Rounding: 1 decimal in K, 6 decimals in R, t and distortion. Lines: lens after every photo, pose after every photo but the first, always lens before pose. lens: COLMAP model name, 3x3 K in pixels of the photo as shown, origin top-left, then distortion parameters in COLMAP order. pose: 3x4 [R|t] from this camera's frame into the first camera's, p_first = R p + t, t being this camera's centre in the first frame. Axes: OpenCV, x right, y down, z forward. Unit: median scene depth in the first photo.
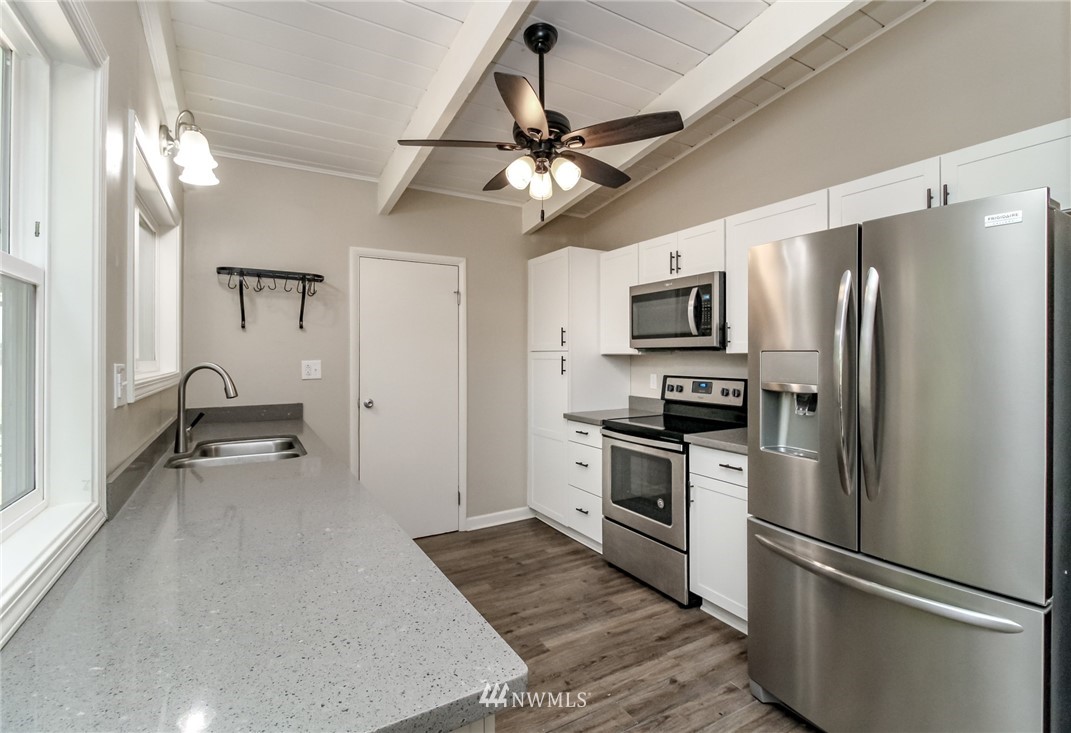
lens RADIAL K [[499.1, 0, 550.1], [0, 499.1, 353.6], [0, 0, 1]] dist [0.018702, -0.000157]
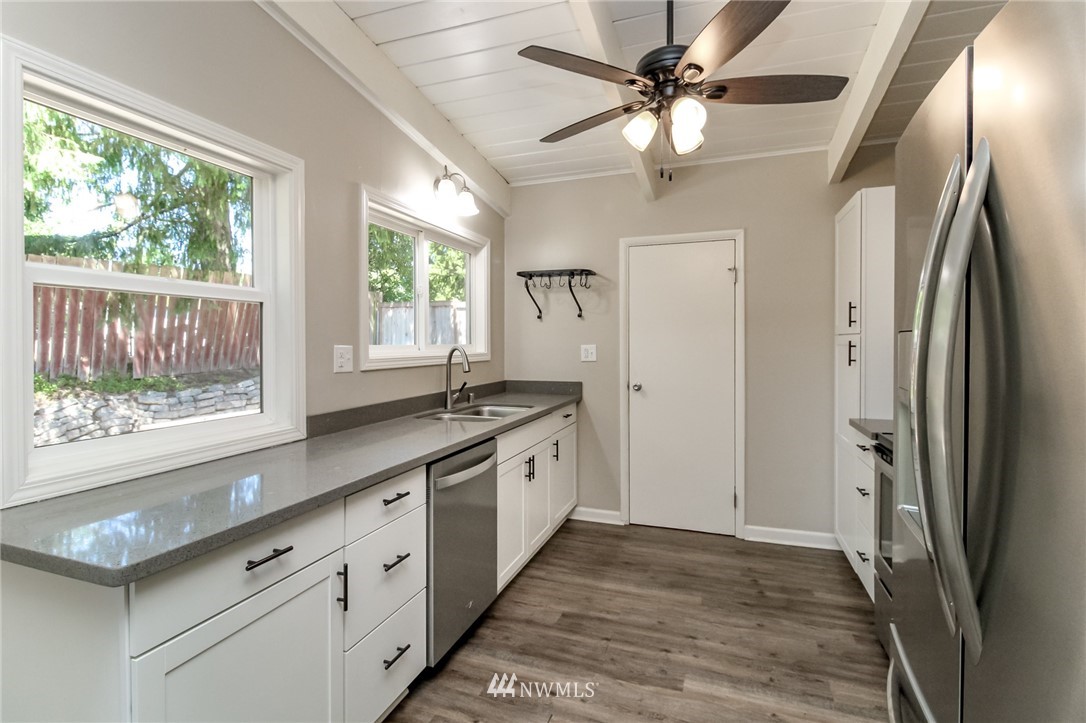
lens RADIAL K [[506.9, 0, 555.6], [0, 506.9, 344.6], [0, 0, 1]] dist [0.002773, -0.000634]
pose [[0.641166, 0.004485, -0.767389, 0.361399], [0.005060, 0.999936, 0.010072, 0.001050], [0.767386, -0.010341, 0.641102, 0.209760]]
